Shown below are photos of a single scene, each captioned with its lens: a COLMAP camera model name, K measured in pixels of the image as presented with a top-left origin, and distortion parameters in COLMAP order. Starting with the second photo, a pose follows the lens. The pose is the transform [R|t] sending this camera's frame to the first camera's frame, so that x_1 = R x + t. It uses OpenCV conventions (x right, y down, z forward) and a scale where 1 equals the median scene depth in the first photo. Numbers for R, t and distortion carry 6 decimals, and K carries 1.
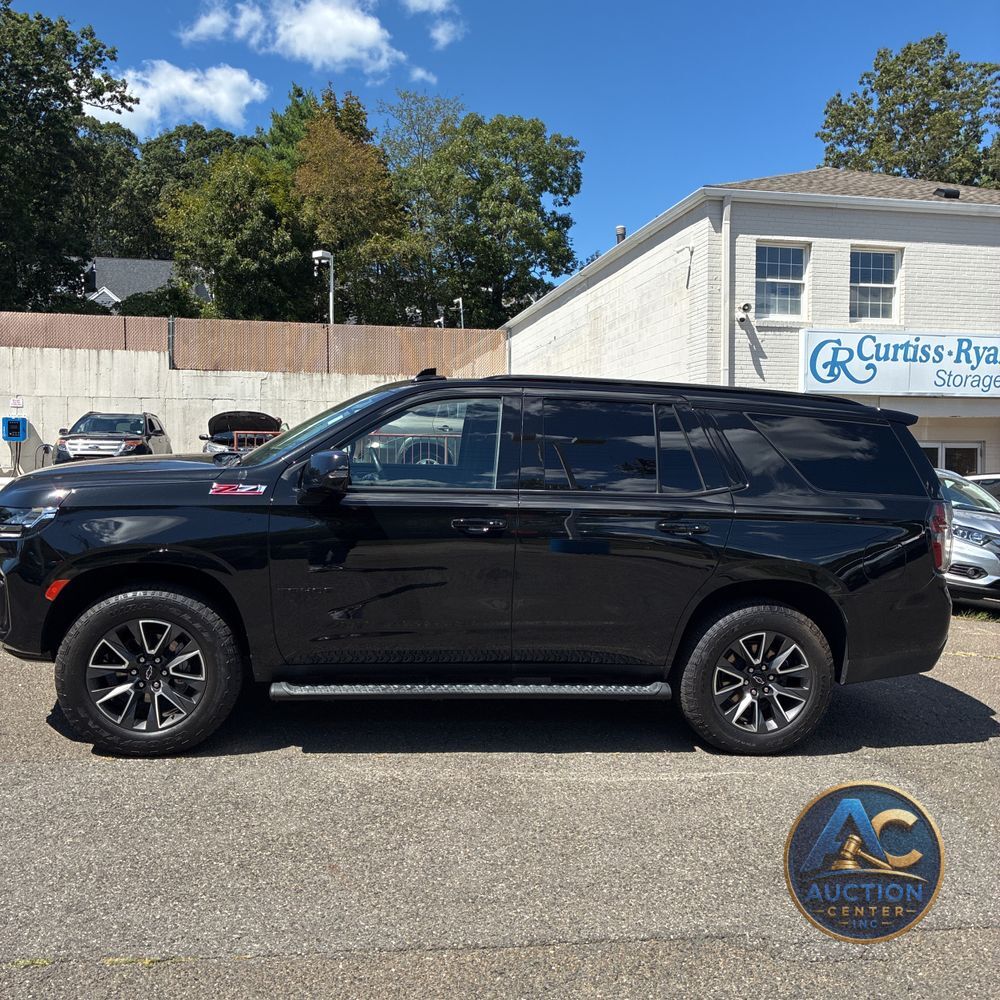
lens RADIAL K [[1011.1, 0, 503.2], [0, 1011.1, 502.9], [0, 0, 1]] dist [0.011001, 0.024547]
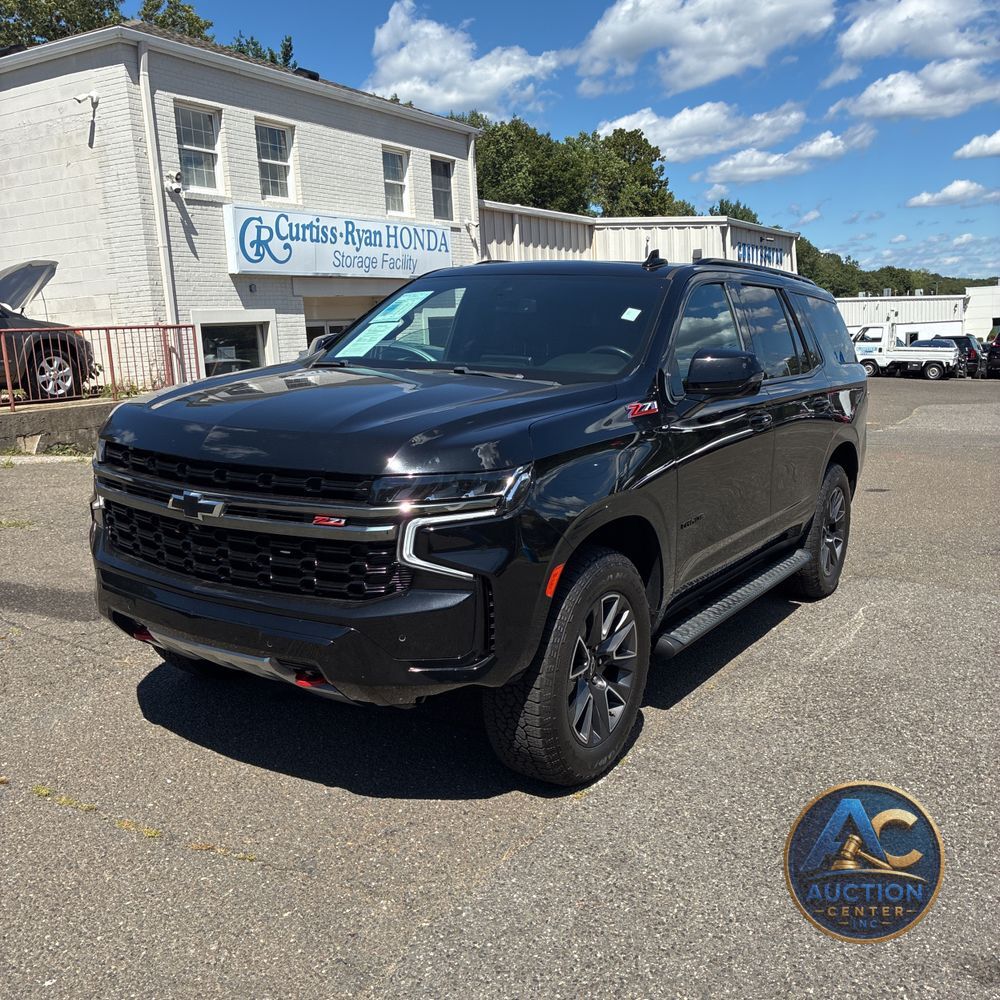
lens RADIAL K [[1011.1, 0, 503.2], [0, 1011.1, 502.9], [0, 0, 1]] dist [0.011001, 0.024547]
pose [[0.660993, -0.168311, 0.731272, -0.269858], [0.081926, 0.984882, 0.152629, -0.020205], [-0.745906, -0.040976, 0.664790, 0.165874]]
